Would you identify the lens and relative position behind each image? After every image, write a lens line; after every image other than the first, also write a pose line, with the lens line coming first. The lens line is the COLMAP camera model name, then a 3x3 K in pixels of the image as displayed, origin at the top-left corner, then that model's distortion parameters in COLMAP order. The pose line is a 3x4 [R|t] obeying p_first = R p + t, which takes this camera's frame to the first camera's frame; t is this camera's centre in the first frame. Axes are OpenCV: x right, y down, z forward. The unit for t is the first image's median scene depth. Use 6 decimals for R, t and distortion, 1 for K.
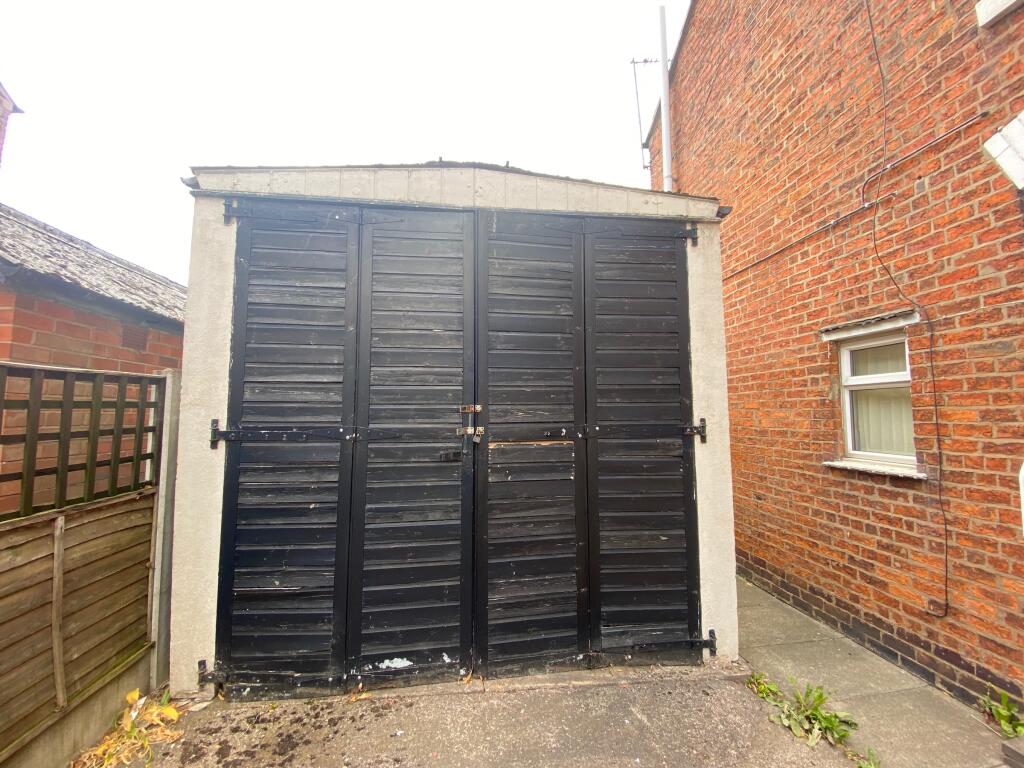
lens RADIAL K [[428.1, 0, 512.0], [0, 428.1, 384.0], [0, 0, 1]] dist [0.018033, -0.019855]
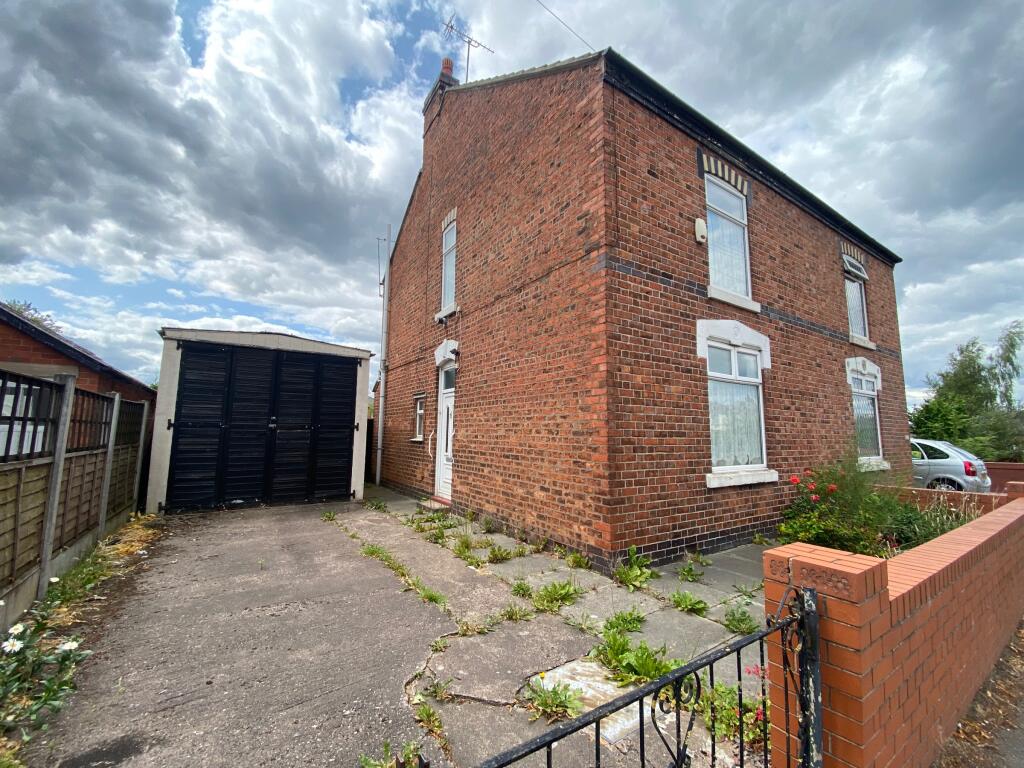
lens RADIAL K [[428.1, 0, 512.0], [0, 428.1, 384.0], [0, 0, 1]] dist [0.018033, -0.019855]
pose [[0.900643, 0.060328, 0.430351, 0.110081], [-0.041639, 0.997741, -0.052725, -0.090268], [-0.432560, 0.029567, 0.901120, -2.431285]]
